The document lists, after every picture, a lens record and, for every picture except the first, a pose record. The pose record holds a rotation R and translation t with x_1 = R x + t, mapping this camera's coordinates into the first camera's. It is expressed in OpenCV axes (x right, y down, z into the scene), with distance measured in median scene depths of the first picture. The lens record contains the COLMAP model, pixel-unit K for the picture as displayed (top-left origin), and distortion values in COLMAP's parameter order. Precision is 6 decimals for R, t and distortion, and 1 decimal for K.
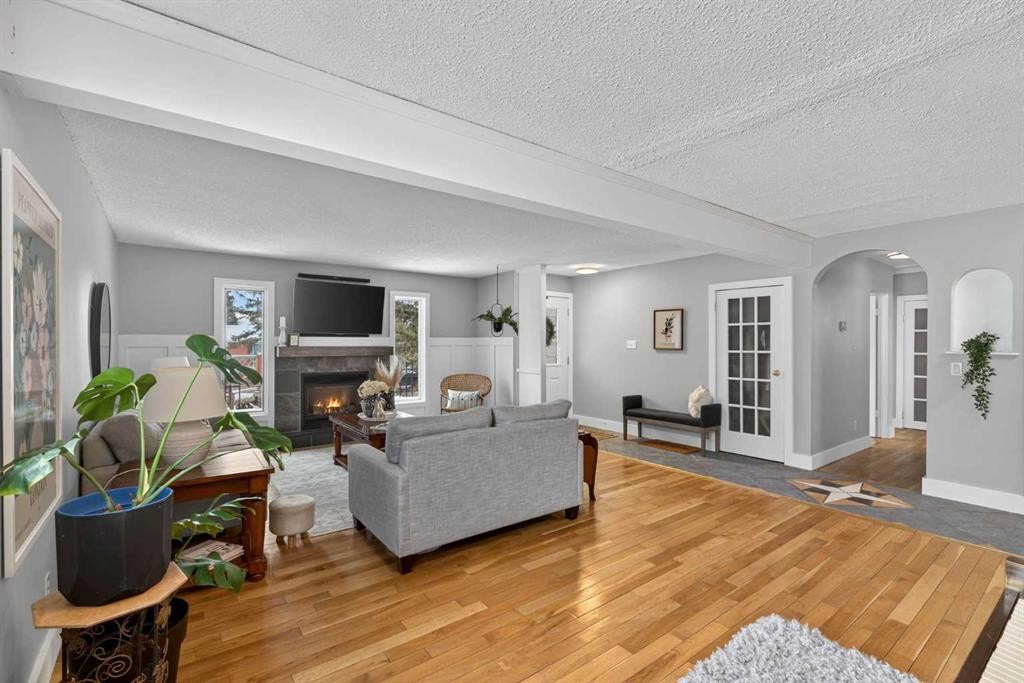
lens RADIAL K [[459.0, 0, 509.1], [0, 459.0, 342.8], [0, 0, 1]] dist [-0.000692, 0.000705]
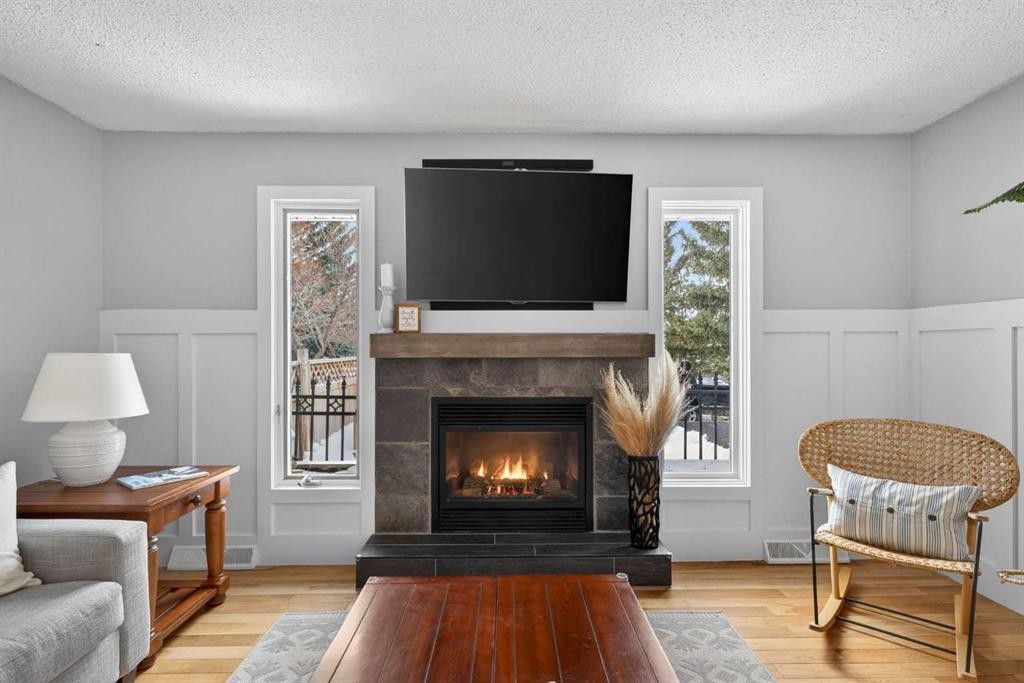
lens RADIAL K [[476.2, 0, 506.8], [0, 476.2, 346.2], [0, 0, 1]] dist [-0.015704, 0.000250]
pose [[0.818284, -0.001918, -0.574811, -0.138305], [0.001276, 0.999998, -0.001521, 0.019367], [0.574812, 0.000511, 0.818285, 0.649007]]
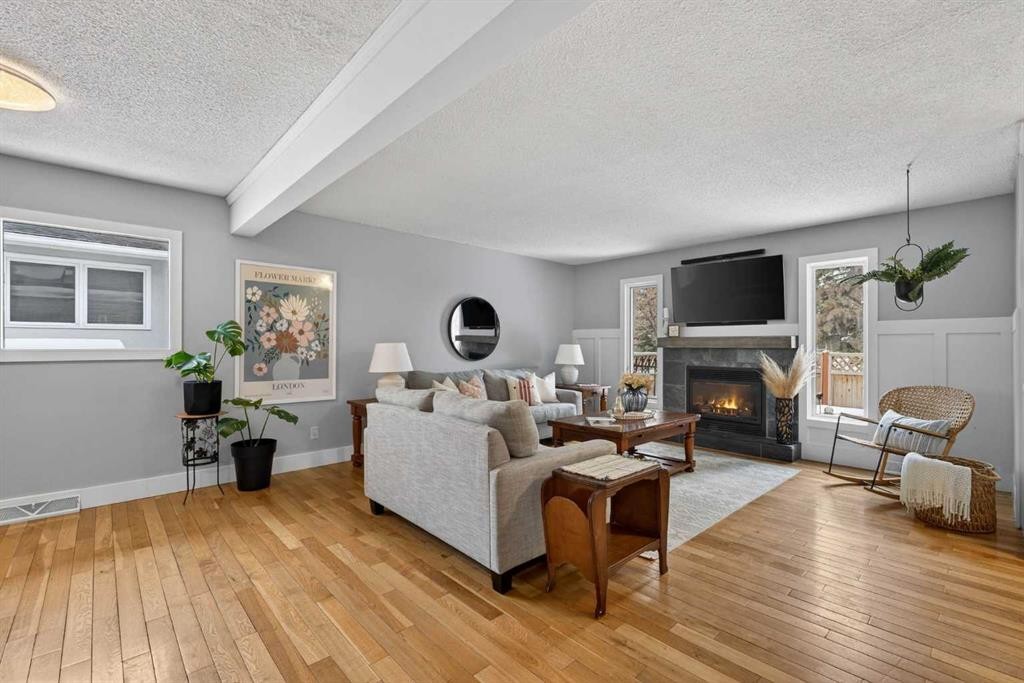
lens RADIAL K [[444.1, 0, 507.9], [0, 444.1, 344.0], [0, 0, 1]] dist [0.011691, 0.000239]
pose [[0.094567, -0.001009, -0.995518, 0.406356], [-0.002135, 0.999997, -0.001216, 0.022856], [0.995516, 0.002240, 0.094564, 0.519637]]
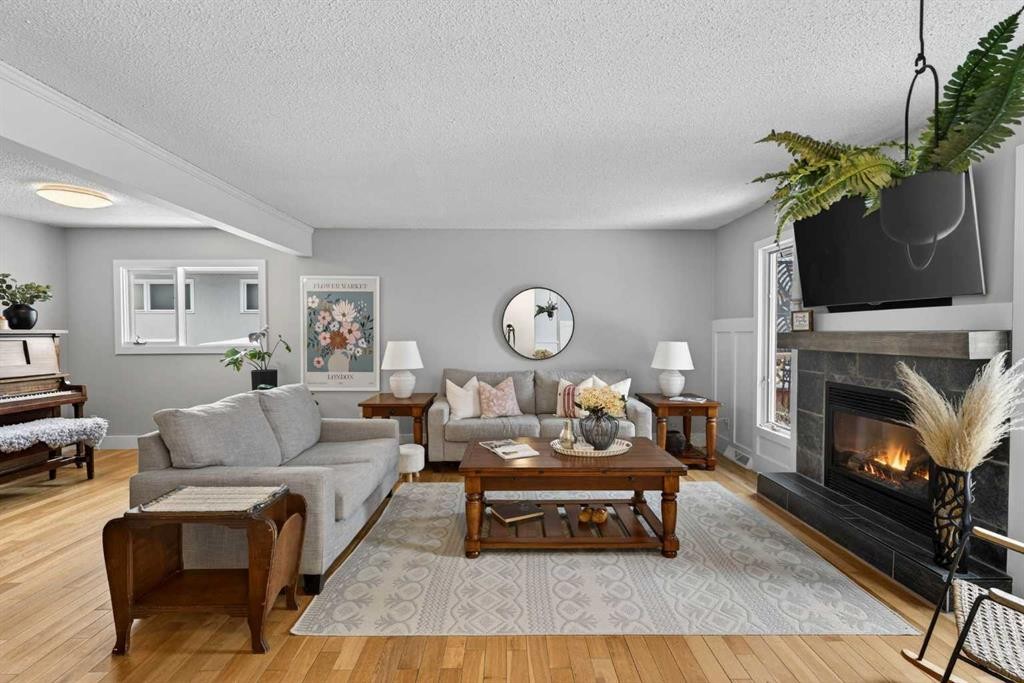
lens RADIAL K [[459.0, 0, 507.6], [0, 459.0, 340.5], [0, 0, 1]] dist [-0.000692, 0.000705]
pose [[-0.597058, 0.014846, -0.802061, 0.195983], [0.002525, 0.999859, 0.016627, 0.008250], [0.802194, 0.007902, -0.597011, 0.972147]]
